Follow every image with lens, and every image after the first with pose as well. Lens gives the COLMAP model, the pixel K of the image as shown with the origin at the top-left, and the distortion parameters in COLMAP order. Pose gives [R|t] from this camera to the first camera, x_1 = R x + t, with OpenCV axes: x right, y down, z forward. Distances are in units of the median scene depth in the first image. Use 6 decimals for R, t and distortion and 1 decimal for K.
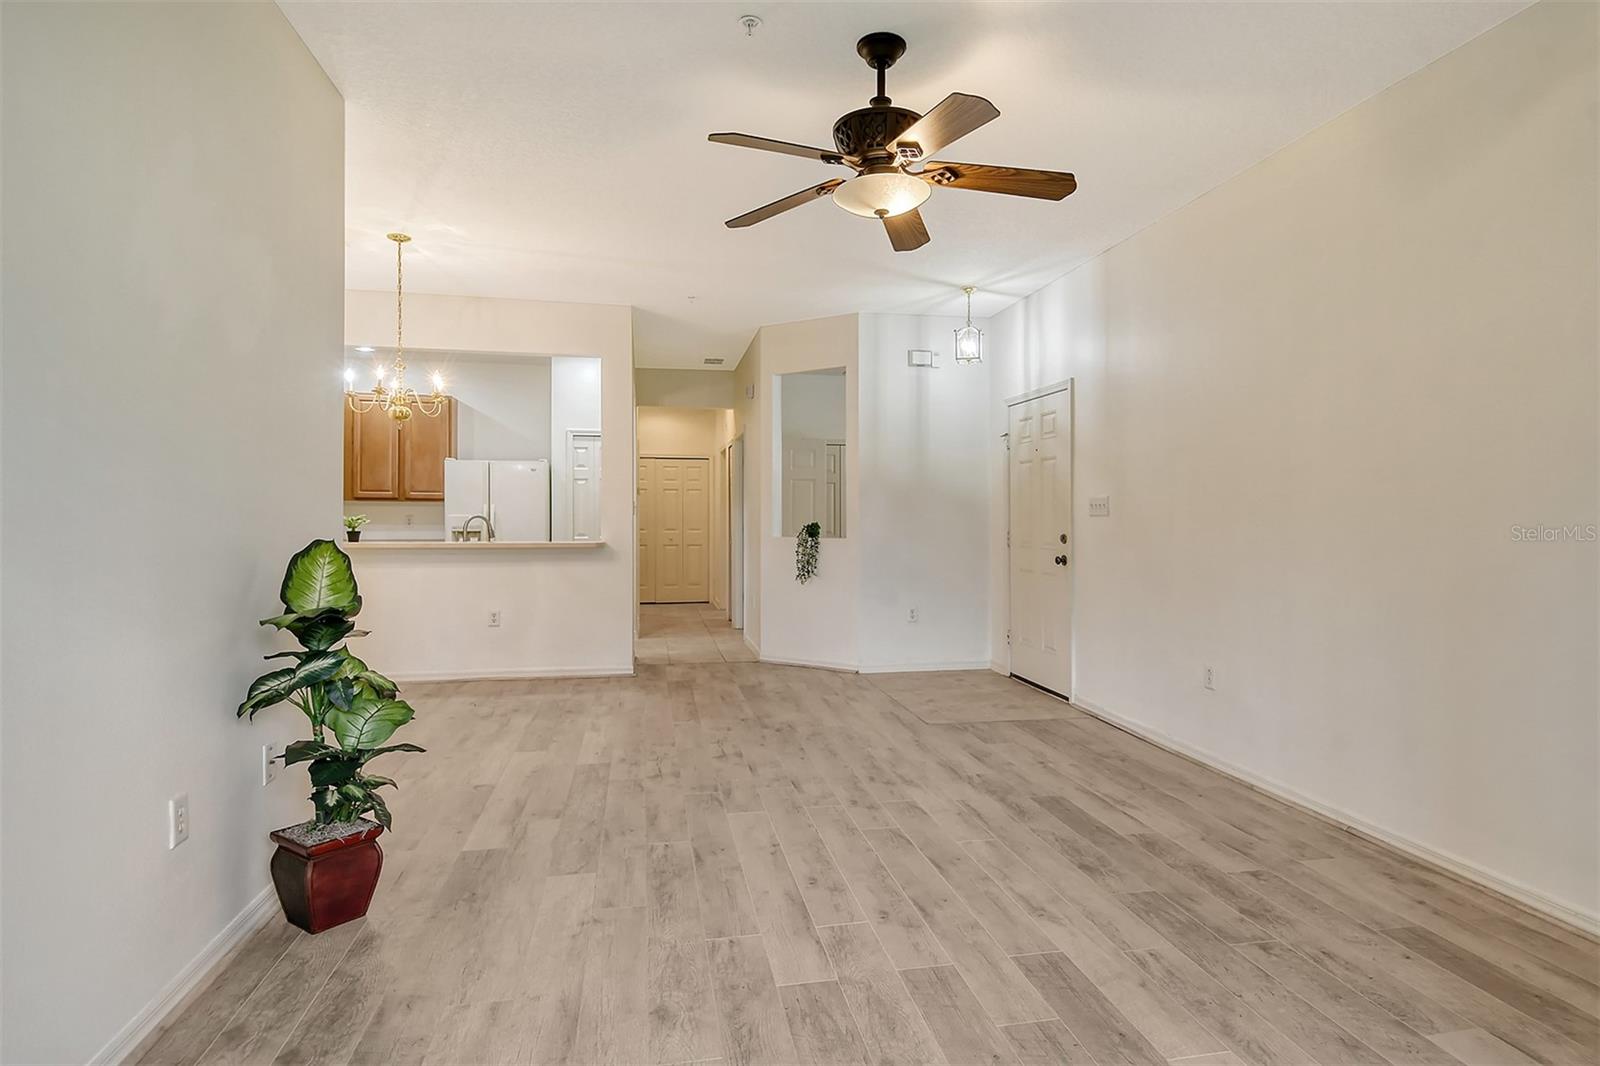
lens RADIAL K [[853.2, 0, 817.6], [0, 853.2, 500.4], [0, 0, 1]] dist [0.031818, -0.024355]
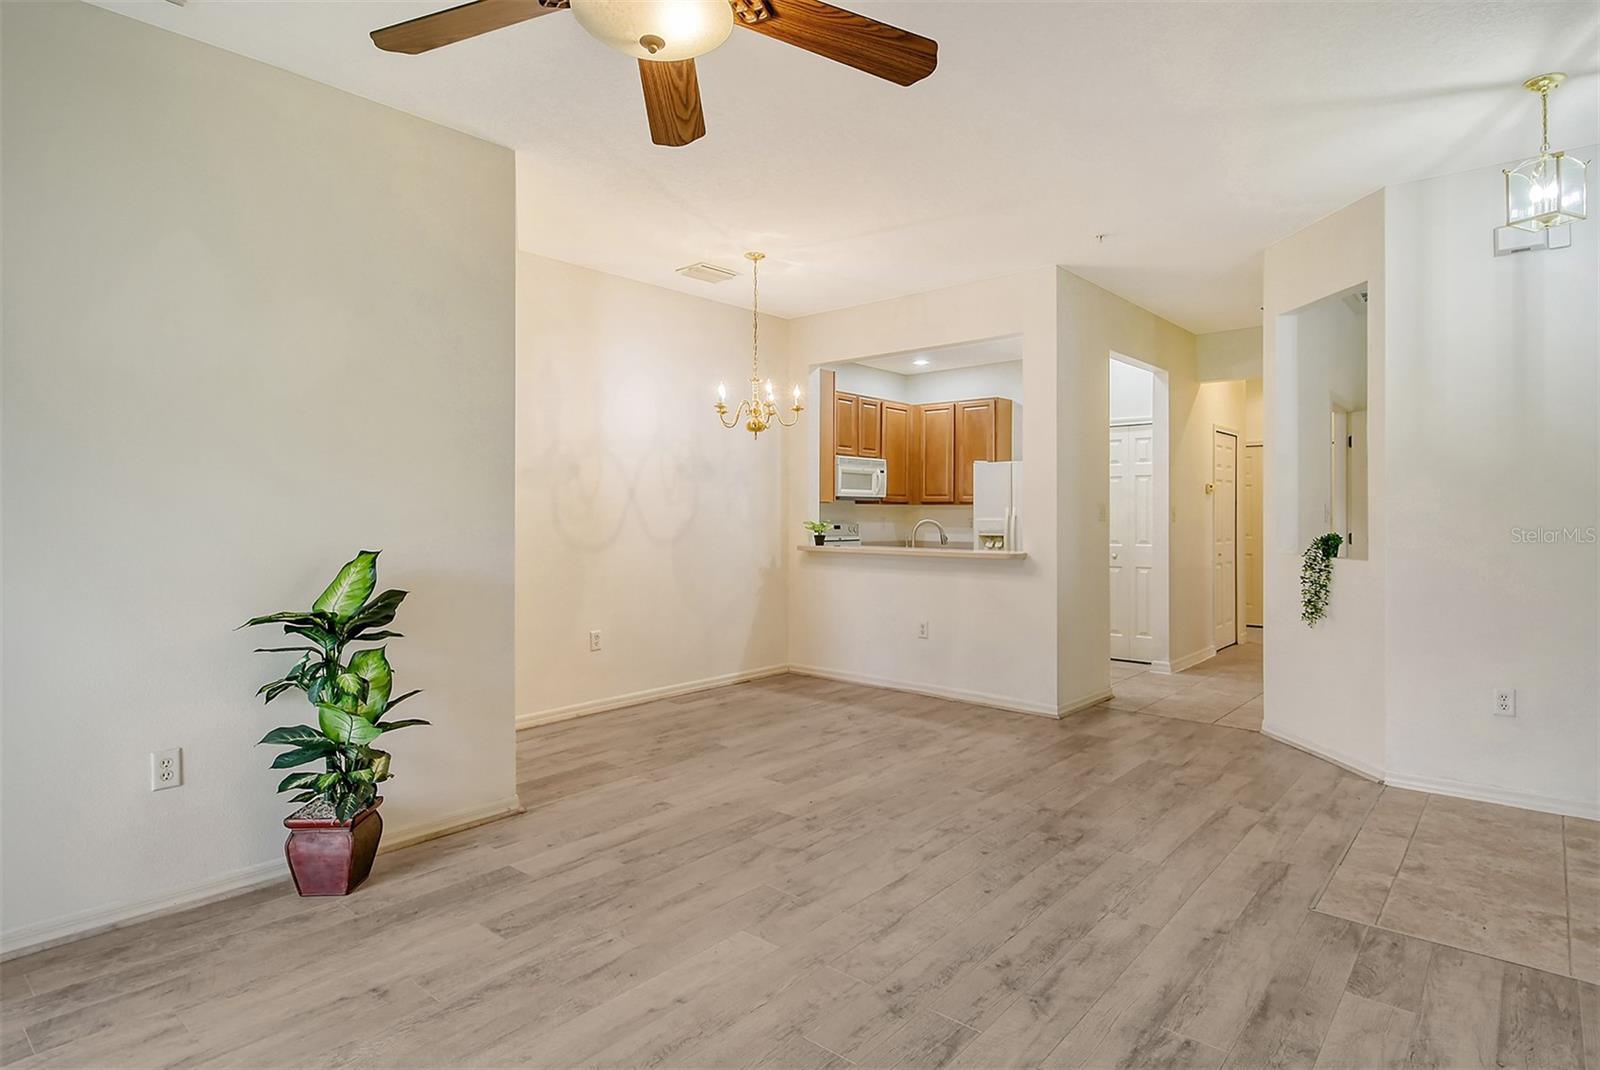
lens RADIAL K [[853.2, 0, 819.1], [0, 853.2, 491.0], [0, 0, 1]] dist [0.031818, -0.024355]
pose [[0.619974, -0.023090, -0.784283, 0.484785], [0.015010, 0.999733, -0.017568, -0.000728], [0.784479, -0.000880, 0.620155, 0.541346]]
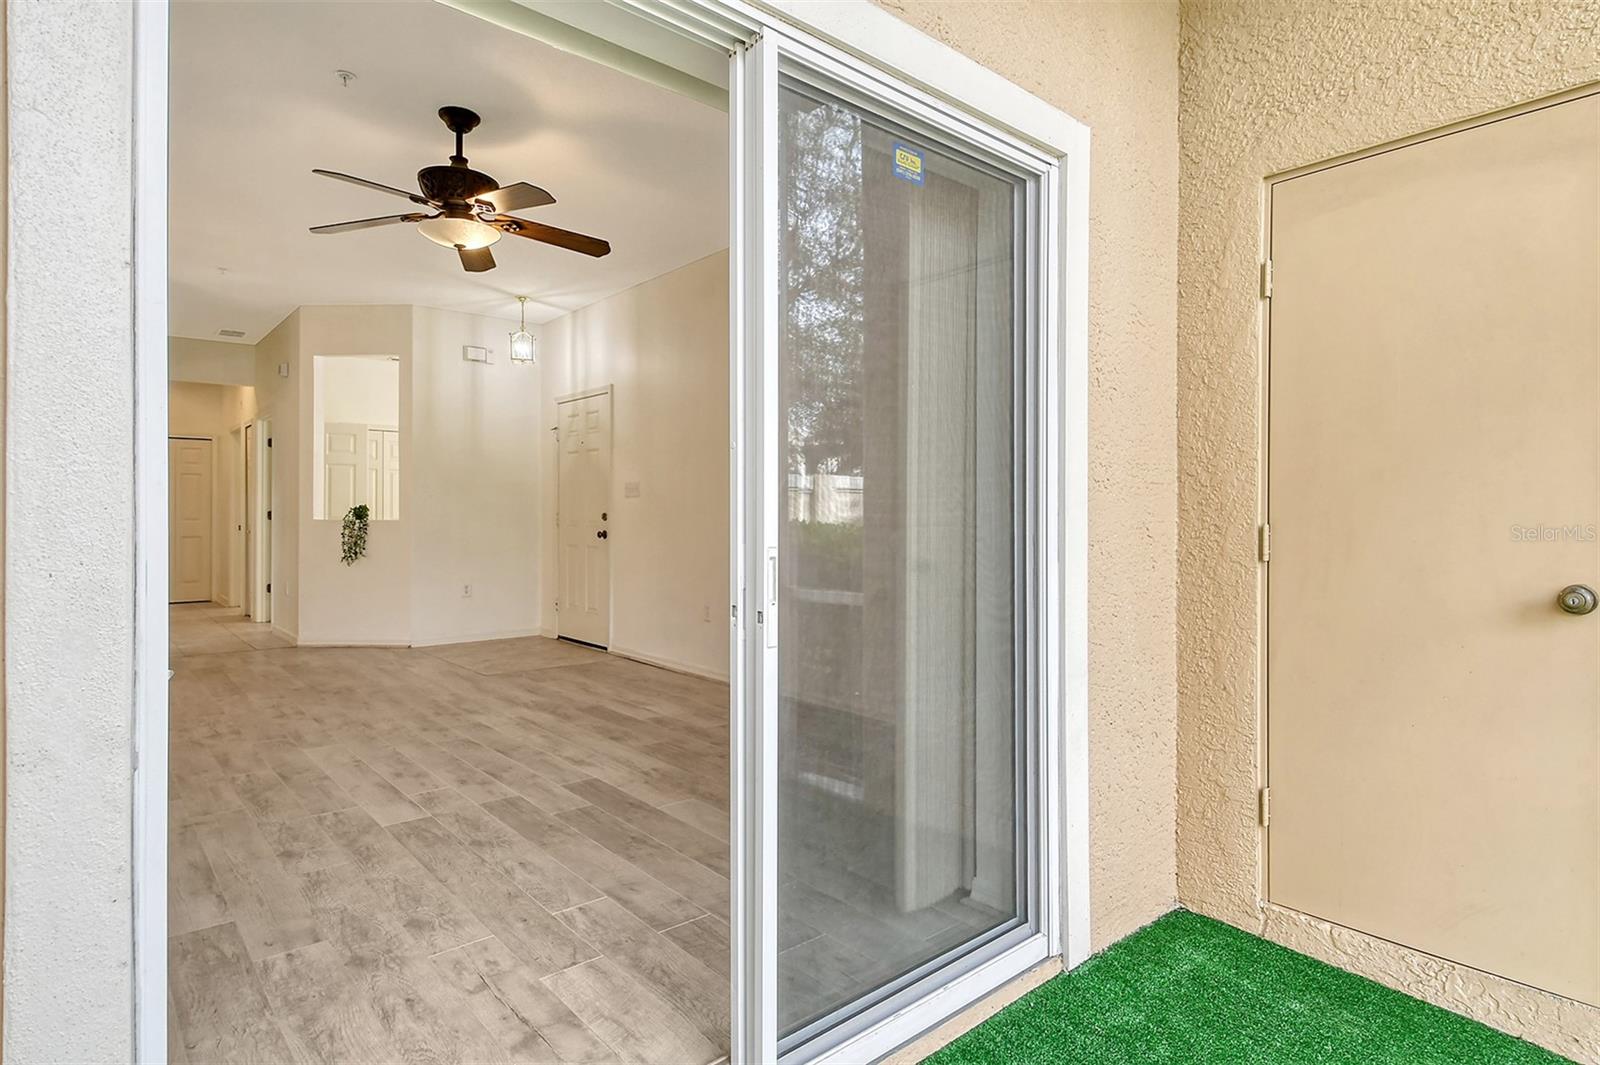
lens RADIAL K [[853.2, 0, 814.3], [0, 853.2, 508.4], [0, 0, 1]] dist [0.031818, -0.024355]
pose [[0.870245, 0.003275, 0.492608, -0.072195], [-0.008938, 0.999918, 0.009143, 0.028513], [-0.492538, -0.012360, 0.870203, -0.289225]]
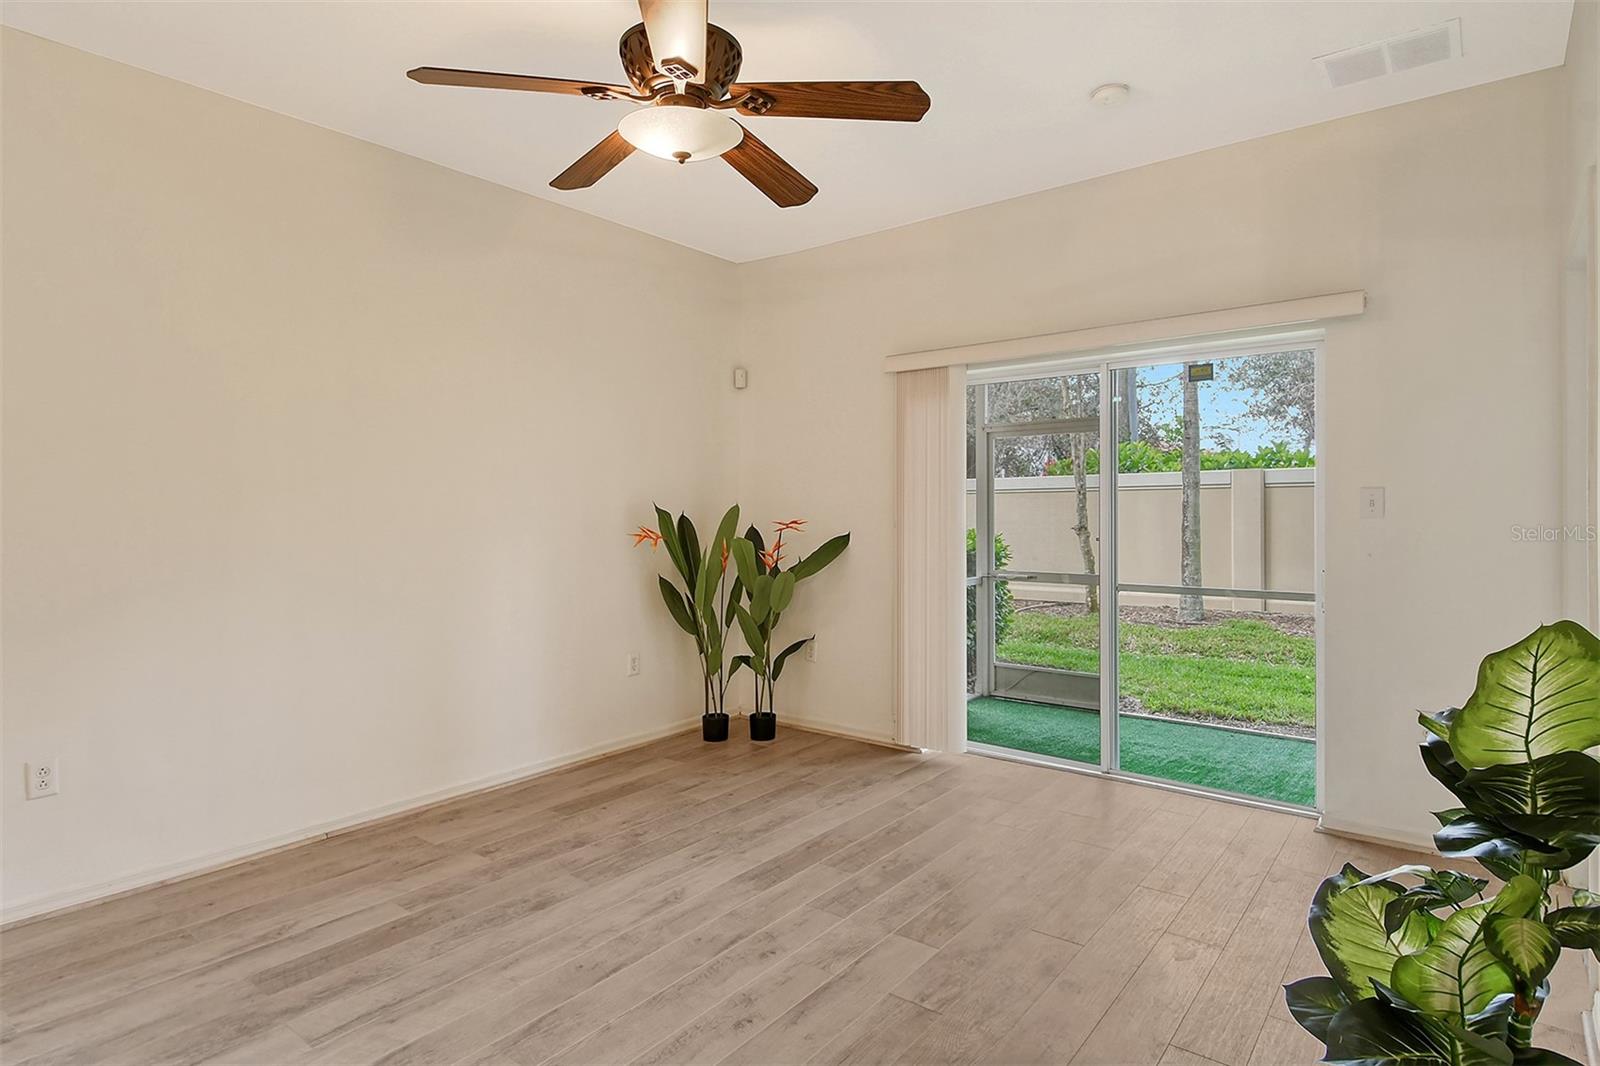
lens RADIAL K [[853.2, 0, 814.0], [0, 853.2, 527.8], [0, 0, 1]] dist [0.031818, -0.024355]
pose [[-0.649957, -0.014588, 0.759831, -0.453274], [-0.008721, 0.999893, 0.011737, 0.003182], [-0.759921, 0.001002, -0.650015, 1.074240]]
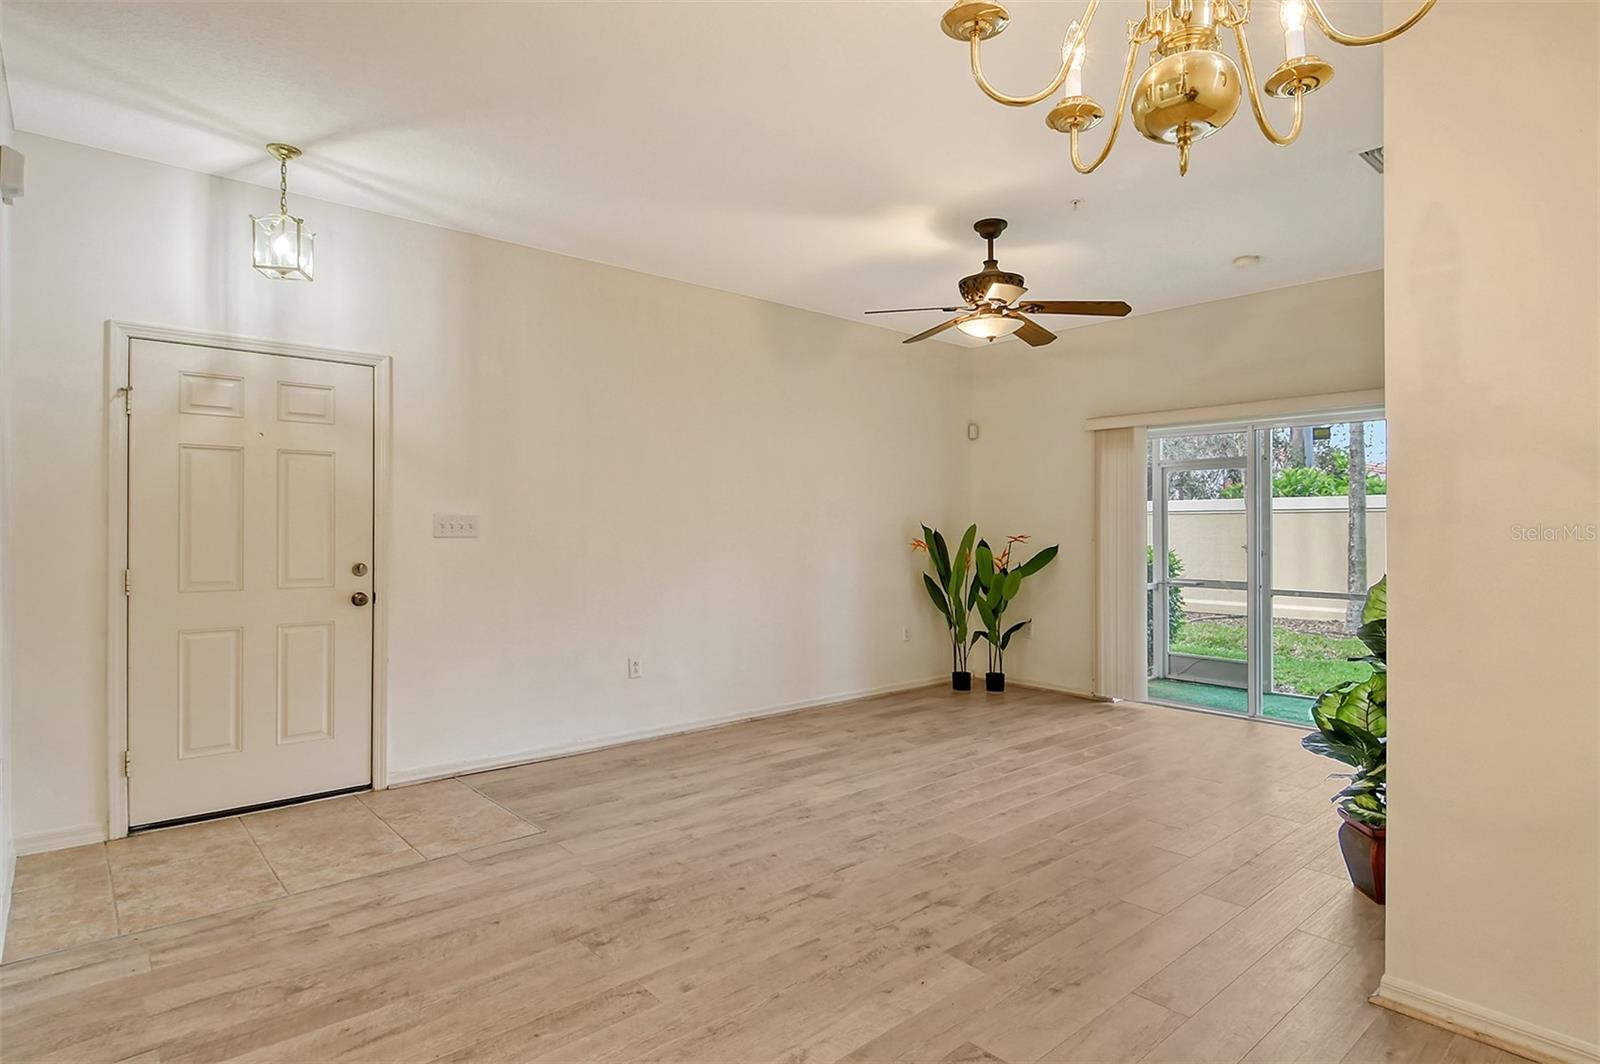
lens RADIAL K [[853.2, 0, 824.6], [0, 853.2, 519.5], [0, 0, 1]] dist [0.031818, -0.024355]
pose [[-0.509969, 0.001399, 0.860192, -0.800950], [-0.020422, 0.999697, -0.013733, 0.005705], [-0.859950, -0.024570, -0.509786, 1.531516]]
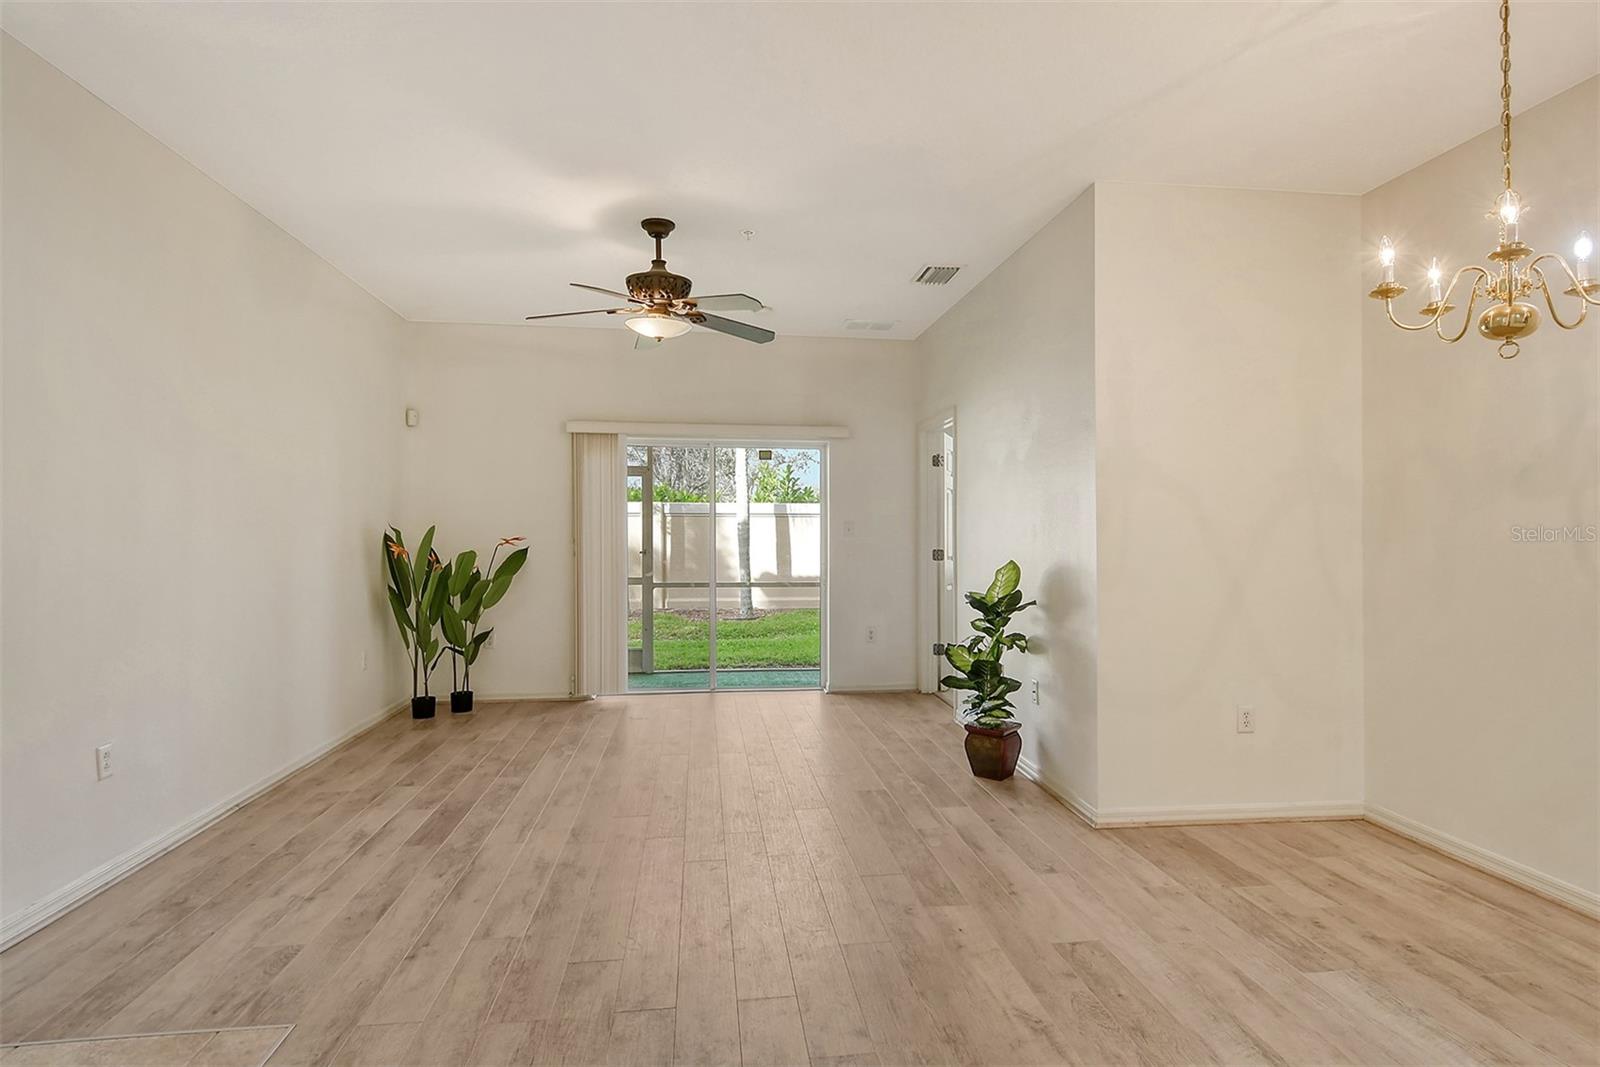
lens RADIAL K [[853.2, 0, 821.7], [0, 853.2, 517.7], [0, 0, 1]] dist [0.031818, -0.024355]
pose [[-0.997830, -0.005679, 0.065599, -0.223155], [-0.007824, 0.999441, -0.032498, 0.016133], [-0.065377, -0.032941, -0.997317, 1.873447]]
